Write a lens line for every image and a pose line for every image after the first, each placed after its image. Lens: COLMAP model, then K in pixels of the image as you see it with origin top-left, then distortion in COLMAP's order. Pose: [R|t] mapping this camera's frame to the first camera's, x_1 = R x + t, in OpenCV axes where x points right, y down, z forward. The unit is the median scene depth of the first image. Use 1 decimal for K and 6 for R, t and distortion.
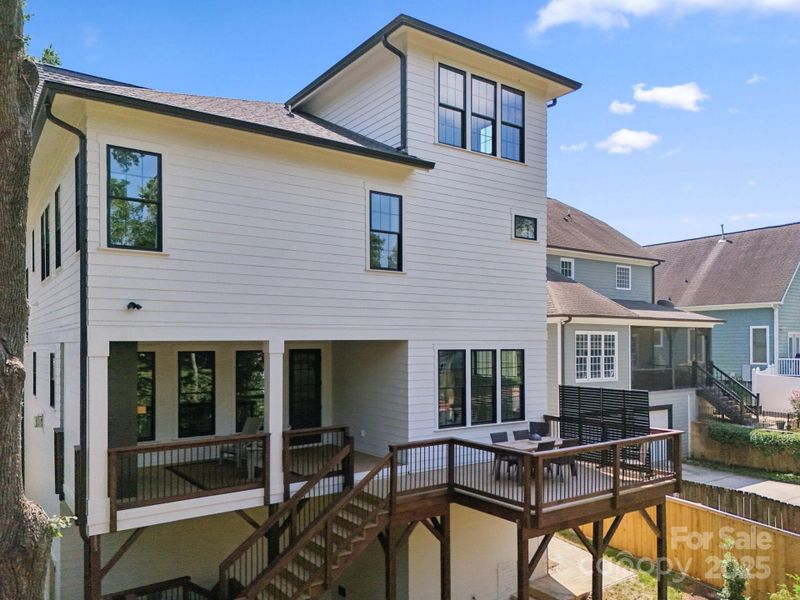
lens RADIAL K [[599.8, 0, 400.0], [0, 599.8, 300.0], [0, 0, 1]] dist [0.026715, -0.001166]
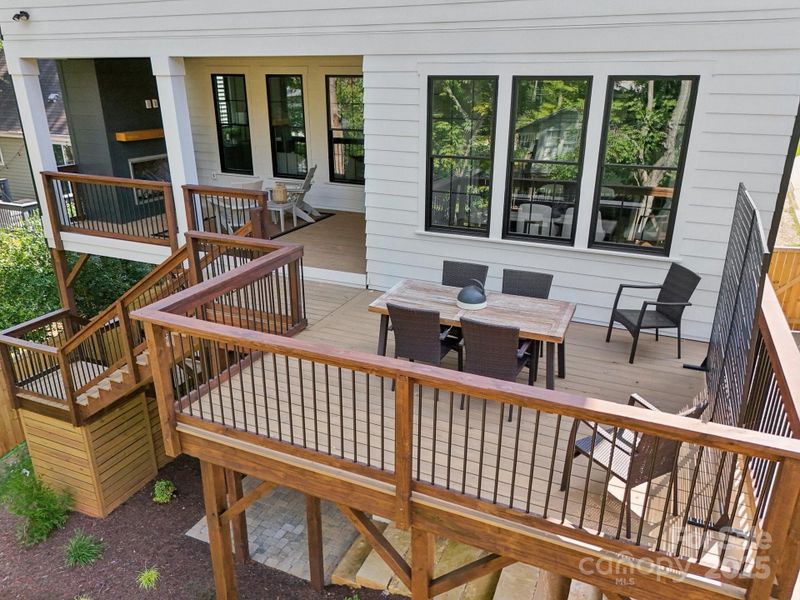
lens RADIAL K [[599.8, 0, 400.0], [0, 599.8, 300.0], [0, 0, 1]] dist [0.026715, -0.001166]
pose [[0.508030, 0.309181, -0.803936, 0.530426], [0.058417, 0.918838, 0.390287, 0.060071], [0.859356, -0.245241, 0.448736, 0.744771]]
